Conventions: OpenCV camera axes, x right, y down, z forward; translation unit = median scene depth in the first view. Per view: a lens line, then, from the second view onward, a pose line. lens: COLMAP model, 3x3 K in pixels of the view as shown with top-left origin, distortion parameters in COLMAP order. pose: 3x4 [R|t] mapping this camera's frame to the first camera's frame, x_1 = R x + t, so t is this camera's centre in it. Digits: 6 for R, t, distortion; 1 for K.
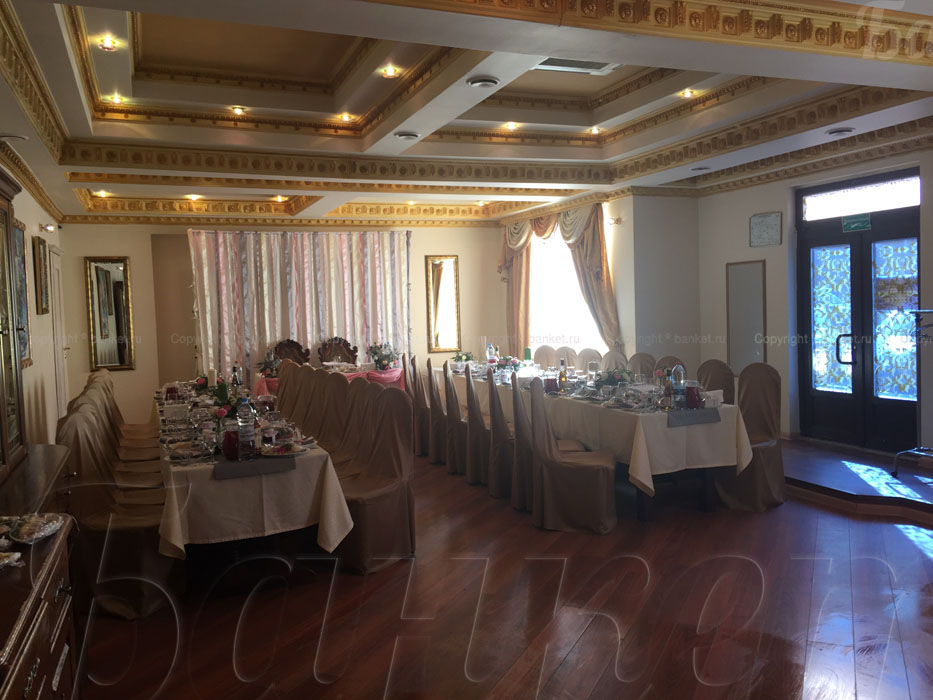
lens RADIAL K [[802.7, 0, 467.1], [0, 802.7, 343.4], [0, 0, 1]] dist [0.068250, -0.098559]
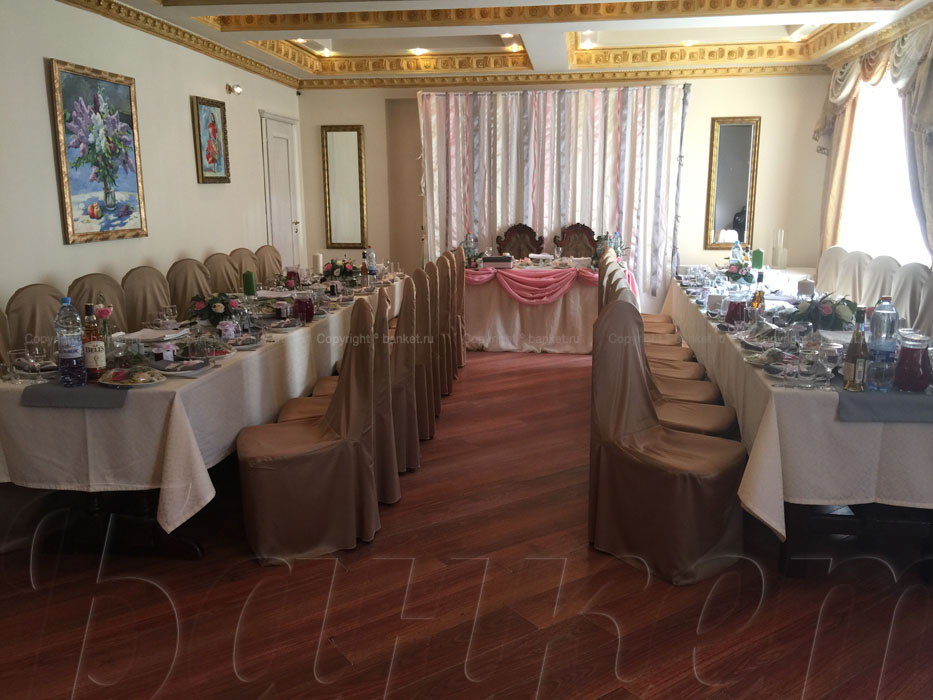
lens RADIAL K [[802.7, 0, 461.9], [0, 802.7, 349.6], [0, 0, 1]] dist [0.068250, -0.098559]
pose [[0.864604, 0.119279, -0.488091, 0.152442], [-0.046038, 0.986134, 0.159438, -0.006546], [0.500341, -0.115380, 0.858106, 0.231112]]
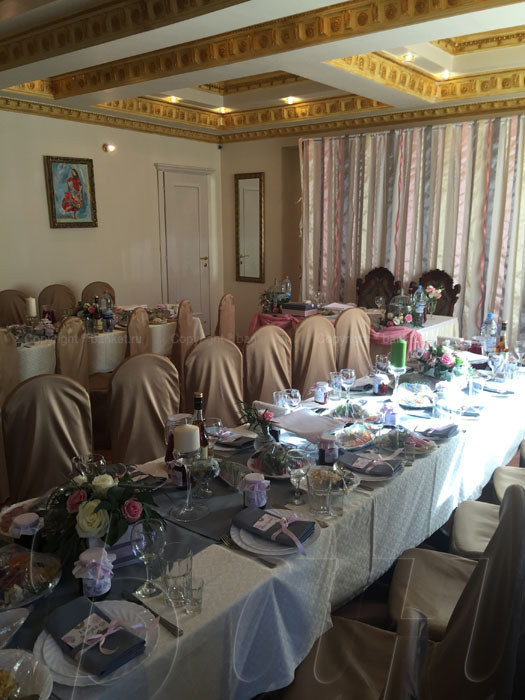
lens RADIAL K [[602.2, 0, 248.8], [0, 602.2, 335.1], [0, 0, 1]] dist [0.068250, -0.098559]
pose [[0.494010, 0.186993, -0.849110, 0.248348], [-0.056977, 0.981462, 0.182991, -0.042479], [0.867587, -0.042019, 0.495507, 0.576537]]
